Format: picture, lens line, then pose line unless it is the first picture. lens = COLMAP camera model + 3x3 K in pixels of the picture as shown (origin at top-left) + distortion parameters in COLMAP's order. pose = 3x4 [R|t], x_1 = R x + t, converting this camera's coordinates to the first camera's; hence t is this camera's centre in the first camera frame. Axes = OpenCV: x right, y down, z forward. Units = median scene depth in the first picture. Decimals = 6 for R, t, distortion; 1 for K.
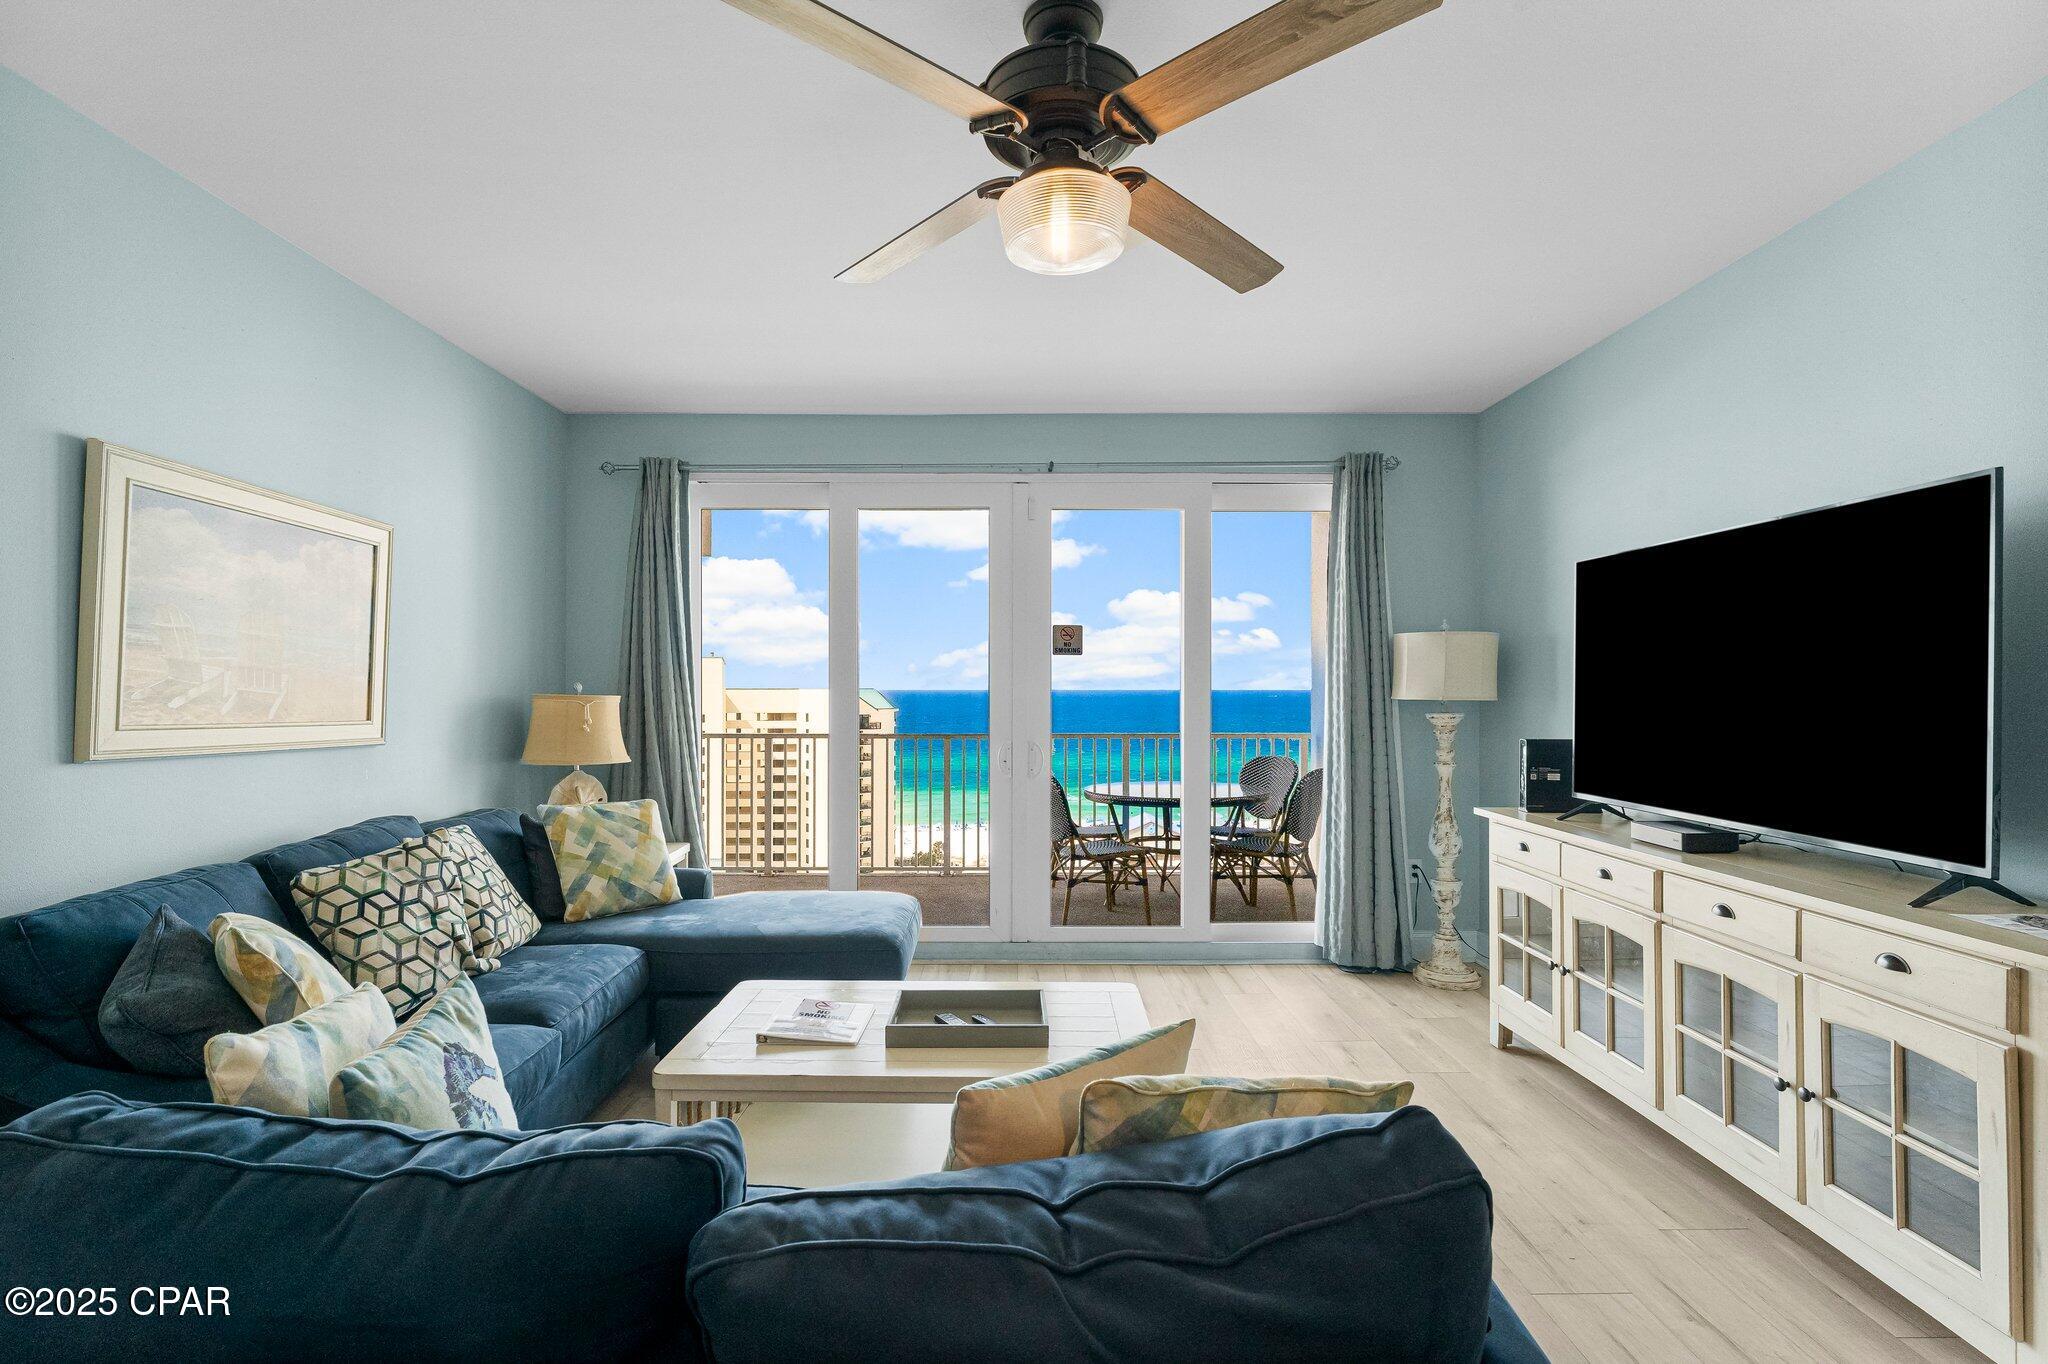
lens RADIAL K [[946.8, 0, 1019.5], [0, 946.8, 687.1], [0, 0, 1]] dist [-0.003377, 0.000558]
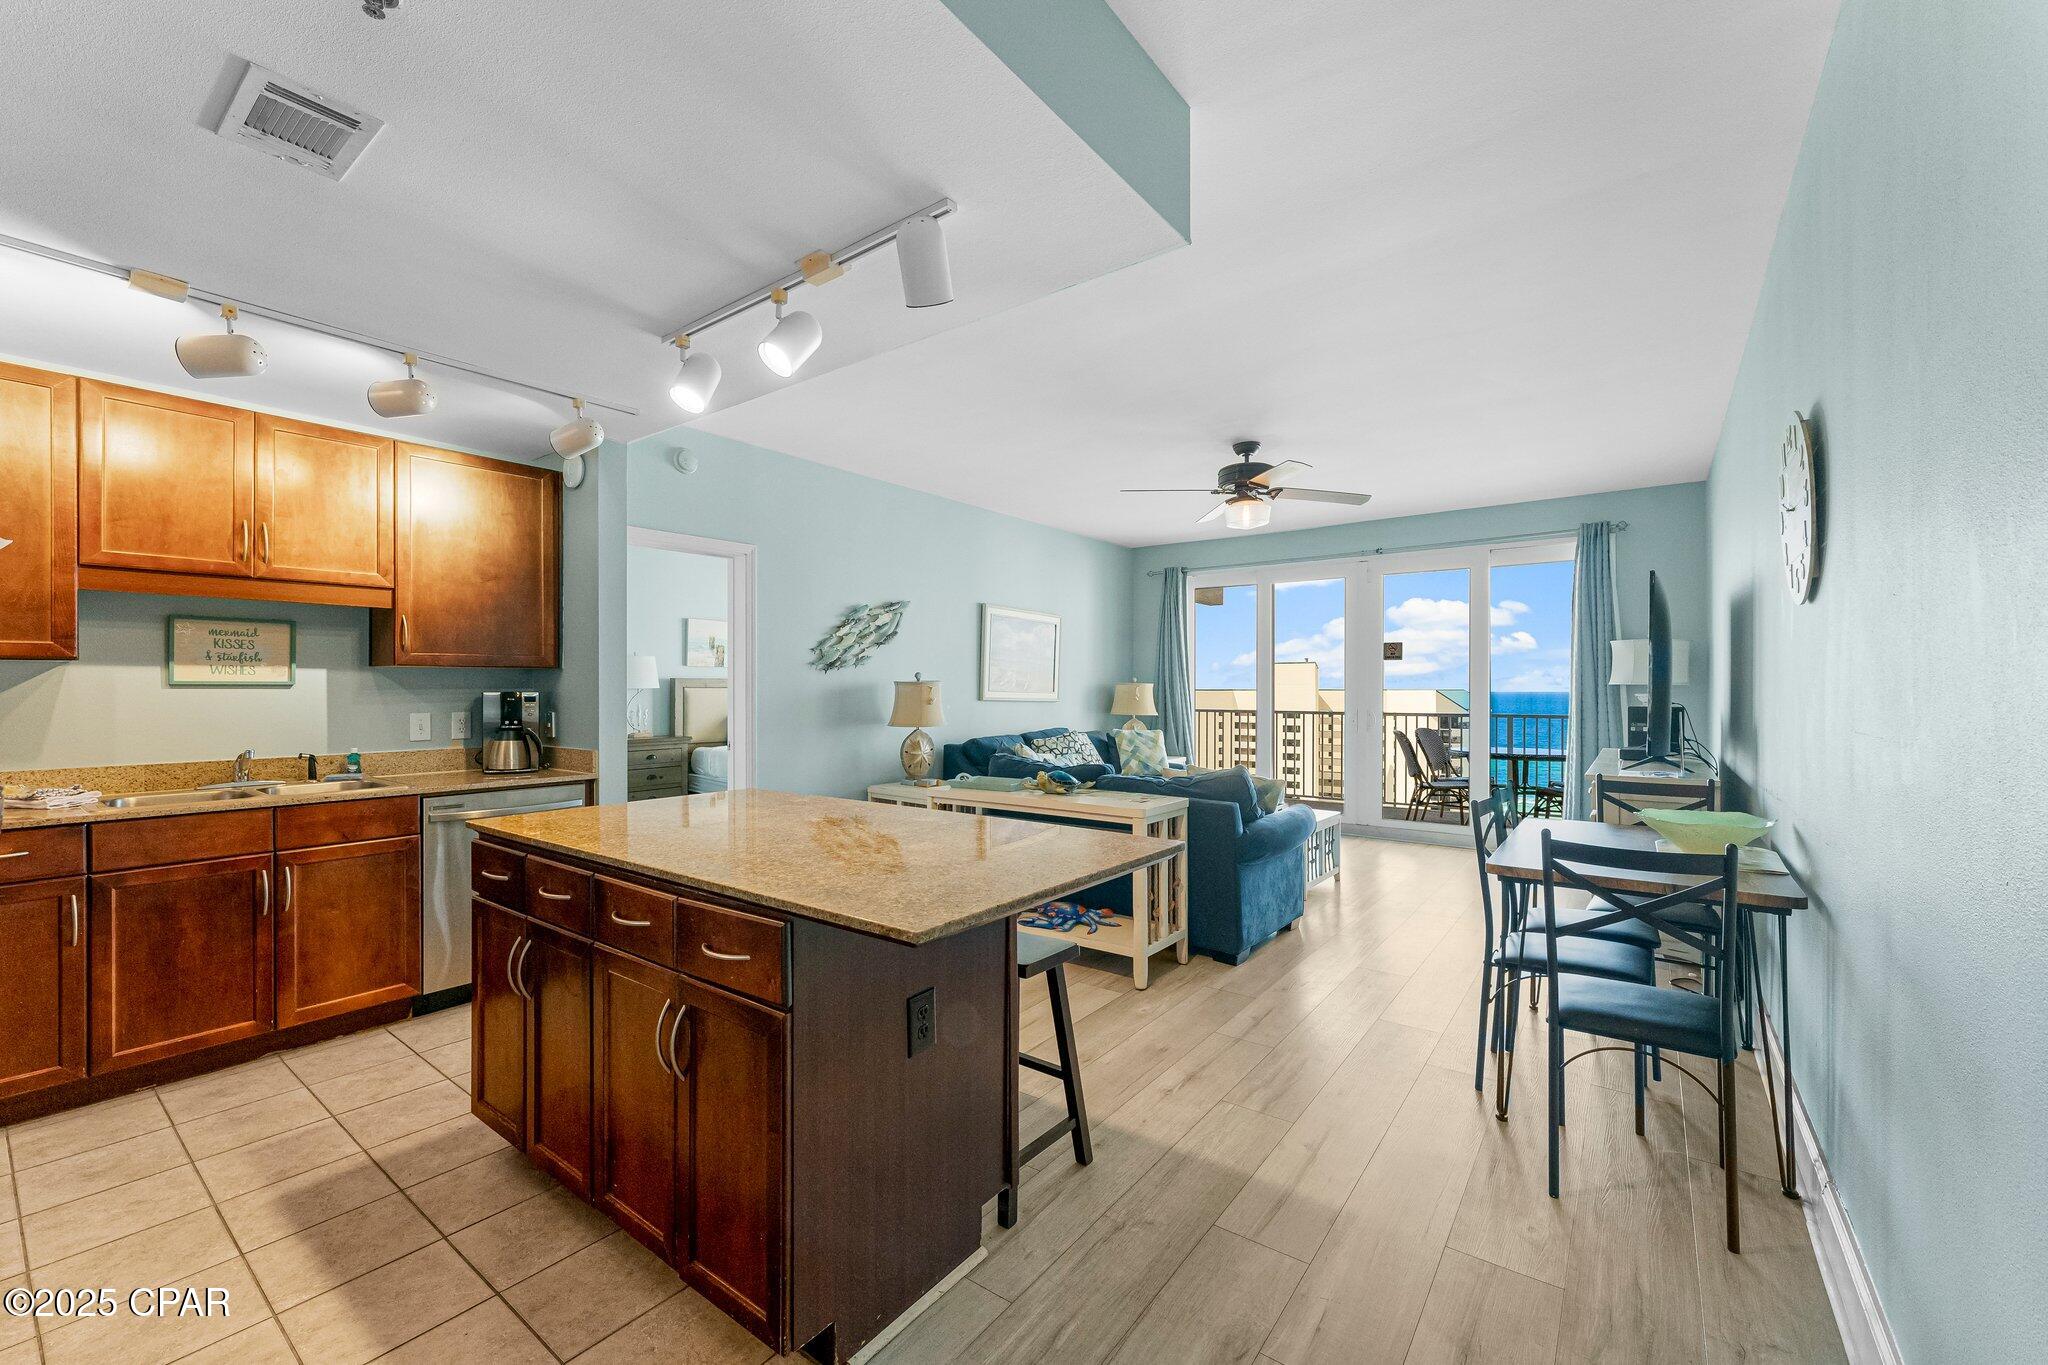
lens RADIAL K [[823.7, 0, 1024.1], [0, 823.7, 687.0], [0, 0, 1]] dist [-0.000074, -0.000002]
pose [[0.797515, -0.000373, -0.603300, 0.528017], [-0.000176, 1.000000, -0.000851, 0.020871], [0.603300, 0.000784, 0.797514, -0.736776]]
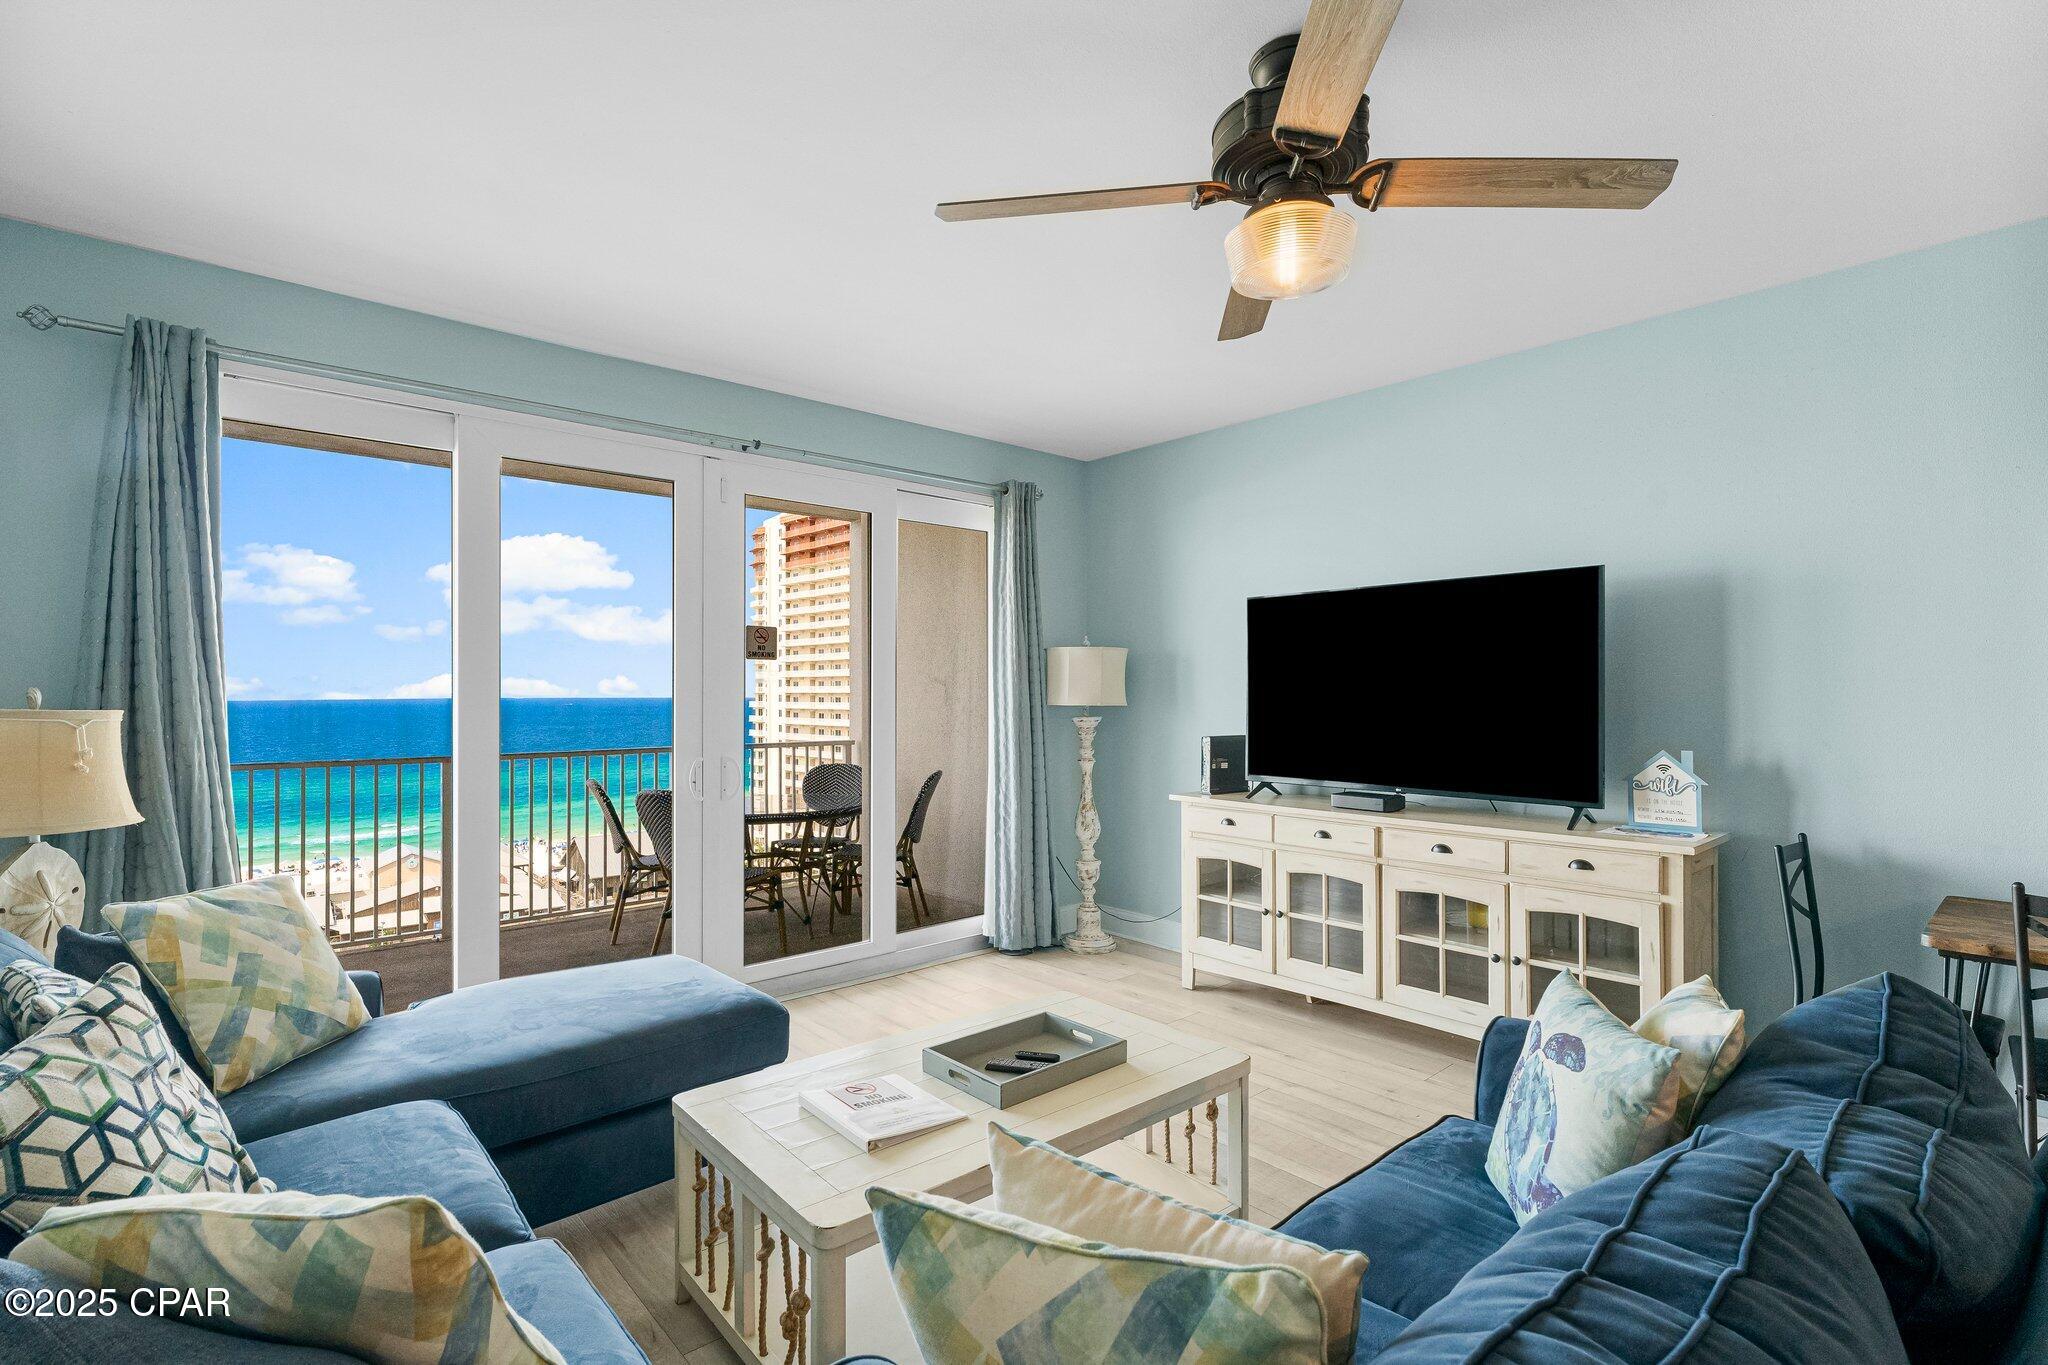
lens RADIAL K [[946.8, 0, 1024.7], [0, 946.8, 689.3], [0, 0, 1]] dist [-0.003377, 0.000558]
pose [[0.755206, 0.002272, 0.655484, -0.441556], [0.000720, 0.999991, -0.004296, -0.001234], [-0.655487, 0.003716, 0.755197, 0.207825]]
